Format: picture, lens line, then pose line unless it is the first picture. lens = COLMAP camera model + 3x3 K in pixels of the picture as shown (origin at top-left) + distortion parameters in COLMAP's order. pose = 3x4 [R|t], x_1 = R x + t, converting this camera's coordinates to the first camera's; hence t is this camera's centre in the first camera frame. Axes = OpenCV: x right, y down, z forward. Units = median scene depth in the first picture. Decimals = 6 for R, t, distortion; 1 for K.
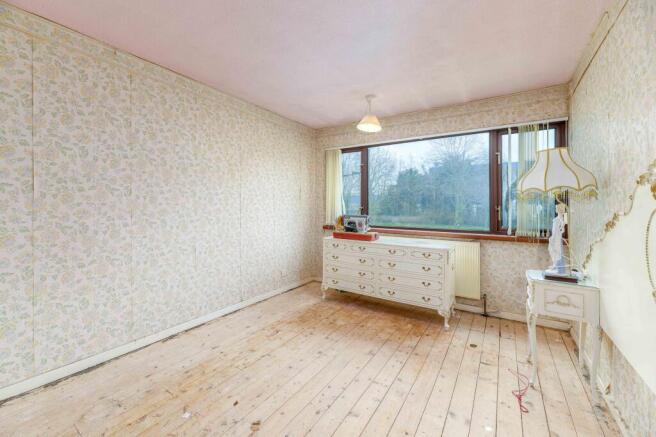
lens RADIAL K [[261.0, 0, 321.0], [0, 261.0, 205.2], [0, 0, 1]] dist [-0.000532, 0.000060]
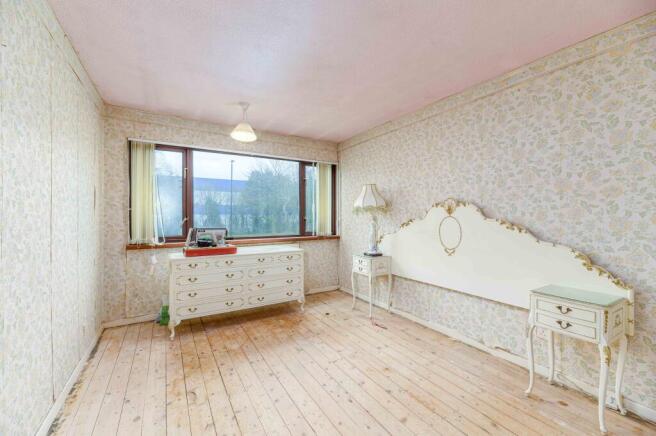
lens RADIAL K [[265.2, 0, 304.0], [0, 265.2, 217.0], [0, 0, 1]] dist [0.000469, 0.000130]
pose [[0.460977, -0.010475, 0.887350, -0.587631], [-0.000818, 0.999925, 0.012229, -0.010092], [-0.887412, -0.006364, 0.460934, 0.341909]]
